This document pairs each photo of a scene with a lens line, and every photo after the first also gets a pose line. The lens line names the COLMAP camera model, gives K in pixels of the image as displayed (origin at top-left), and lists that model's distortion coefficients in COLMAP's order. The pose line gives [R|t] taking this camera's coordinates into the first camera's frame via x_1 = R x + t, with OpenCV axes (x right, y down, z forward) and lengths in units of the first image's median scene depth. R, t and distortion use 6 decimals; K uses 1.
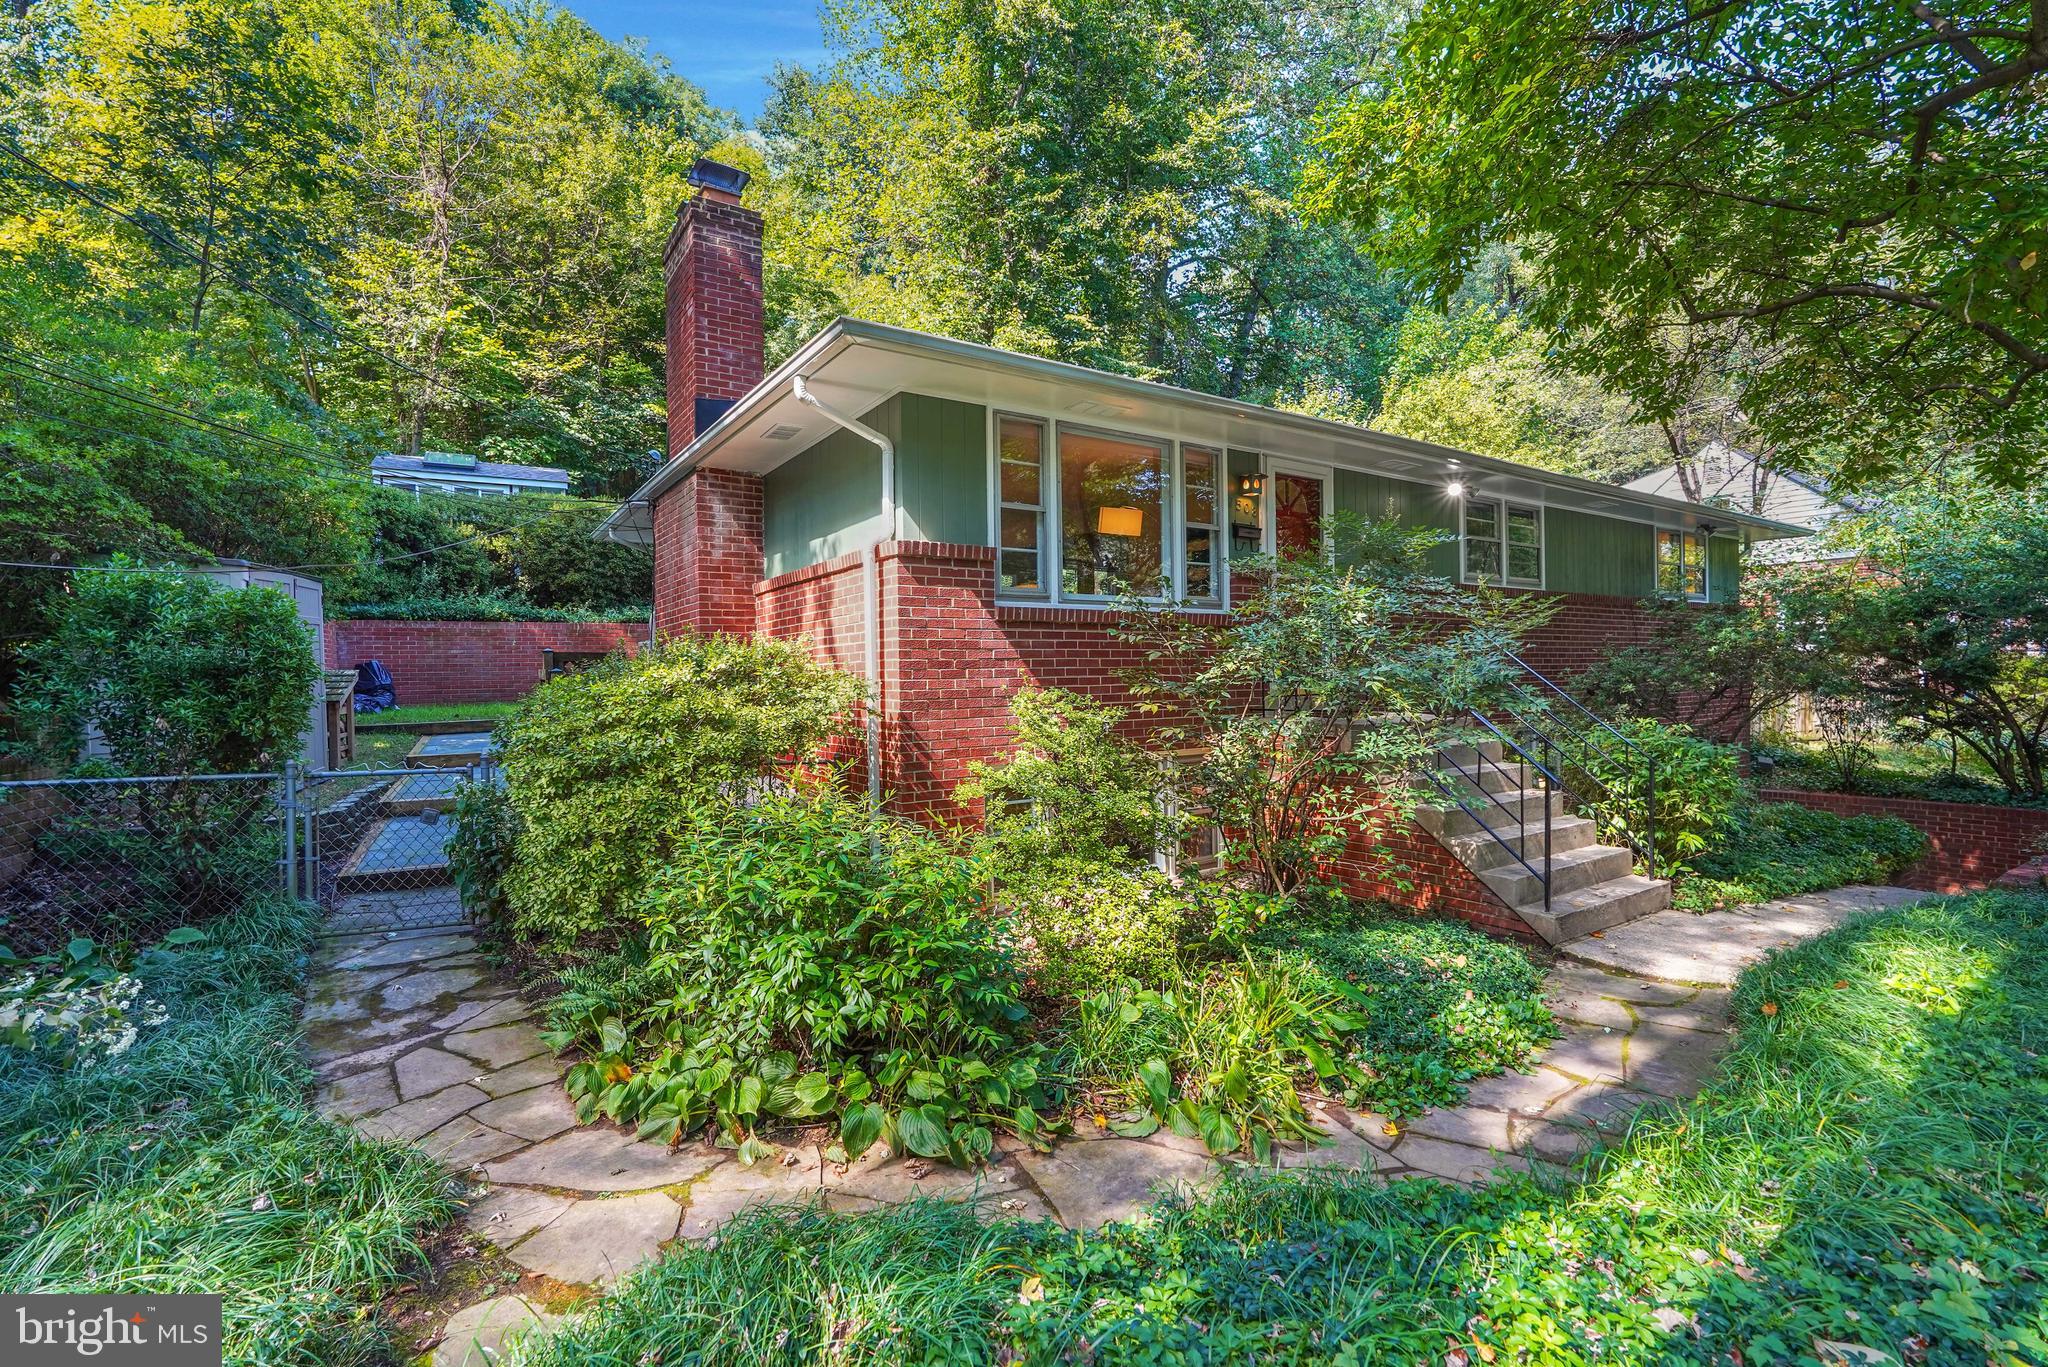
lens RADIAL K [[916.6, 0, 1024.5], [0, 916.6, 685.3], [0, 0, 1]] dist [-0.002946, 0.000766]
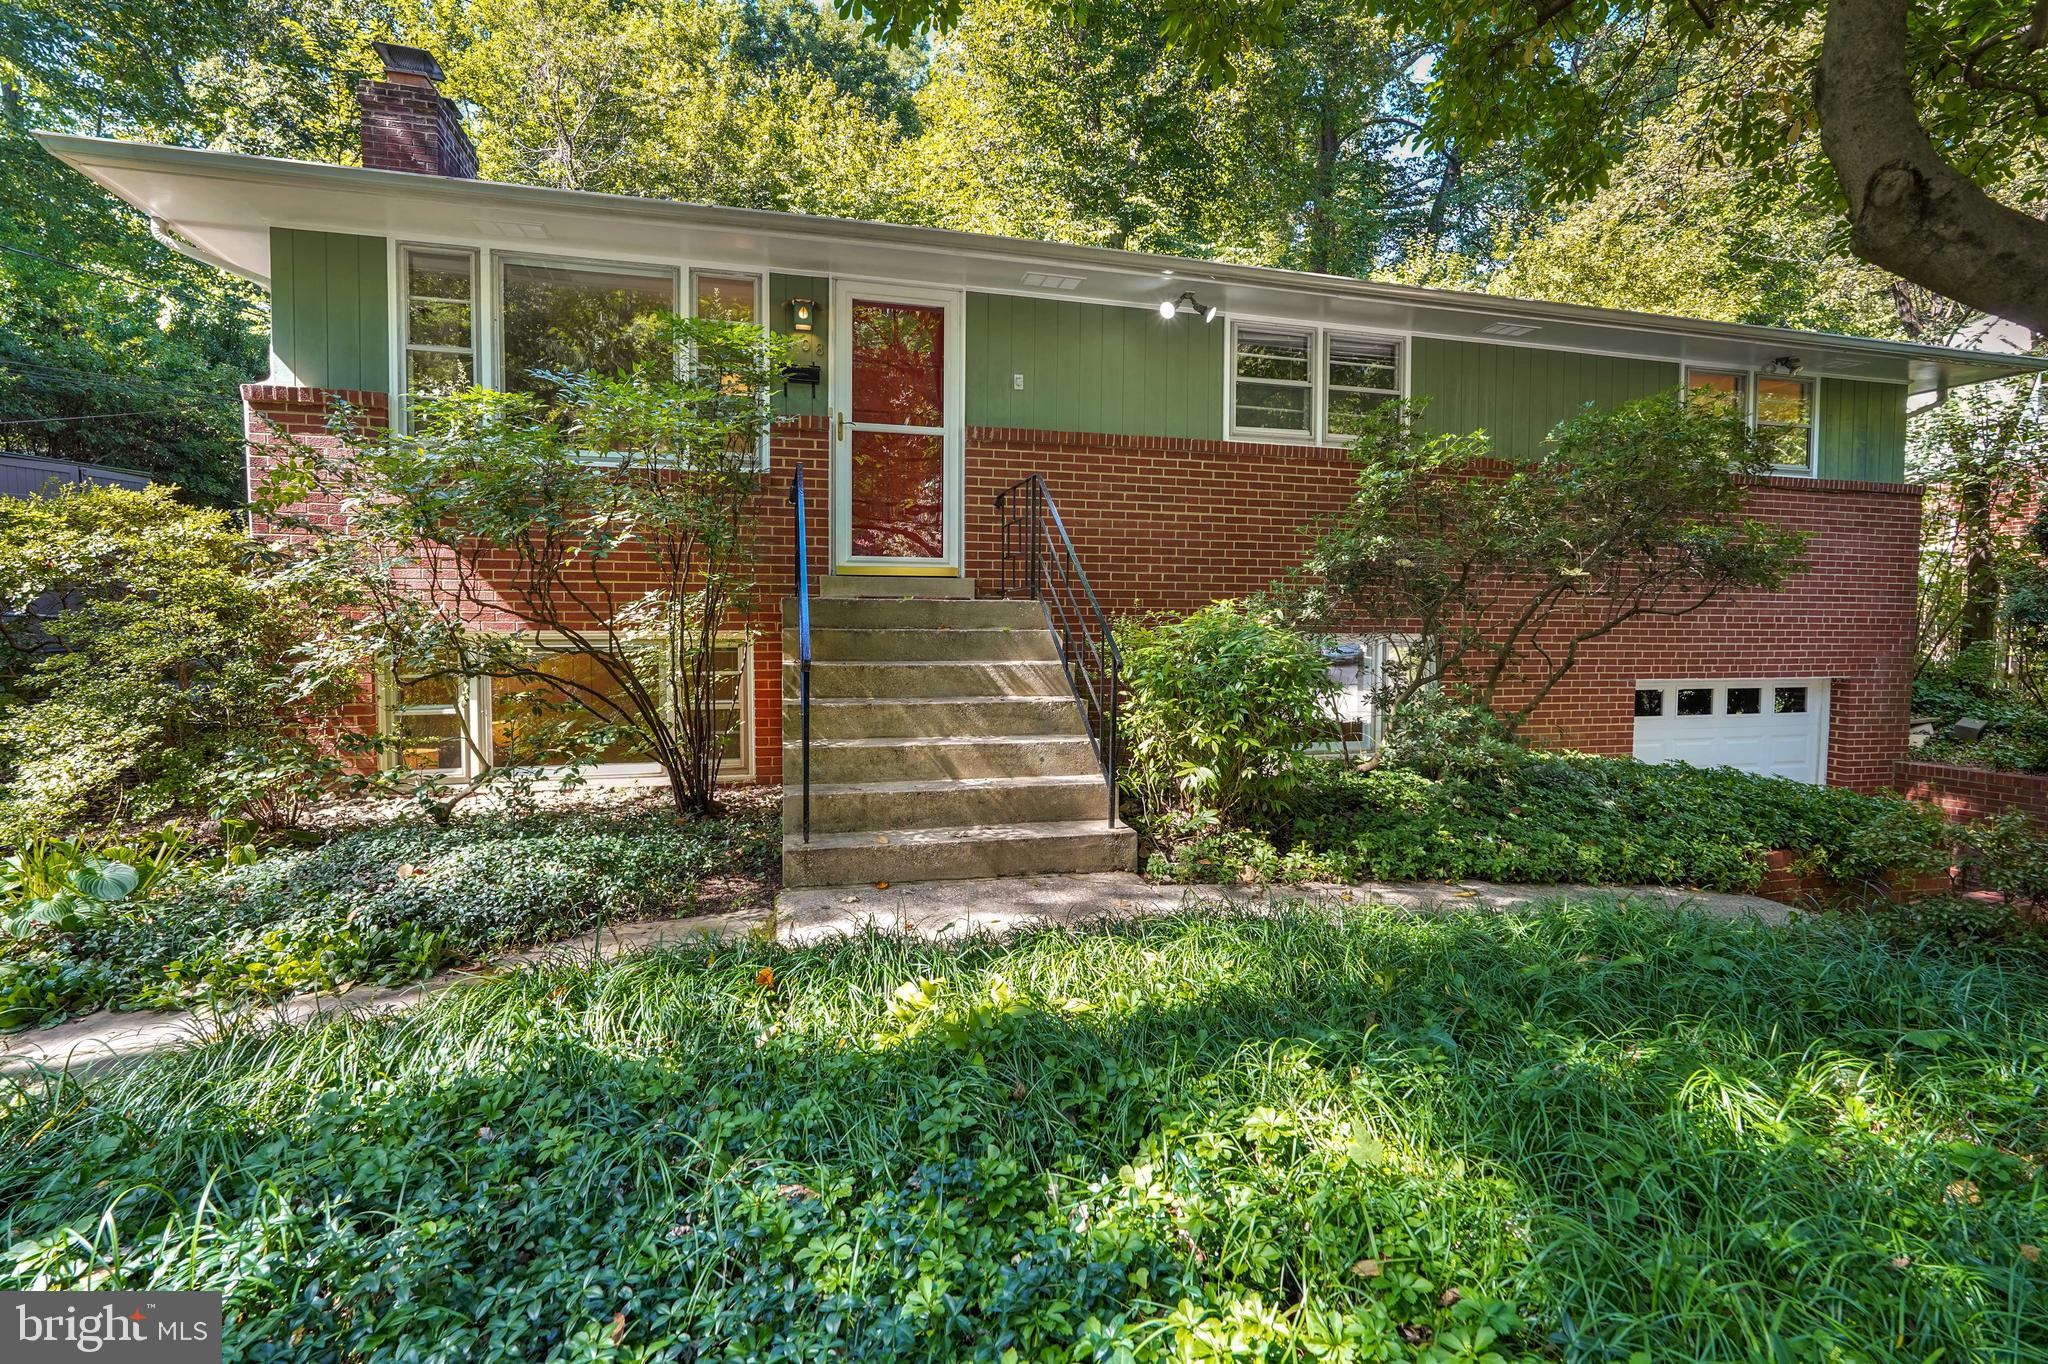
lens RADIAL K [[916.6, 0, 1024.6], [0, 916.6, 672.3], [0, 0, 1]] dist [-0.002946, 0.000766]
pose [[0.945269, 0.033383, -0.324580, 0.482614], [-0.019132, 0.998712, 0.046999, 0.041289], [0.325730, -0.038217, 0.944690, 0.180193]]
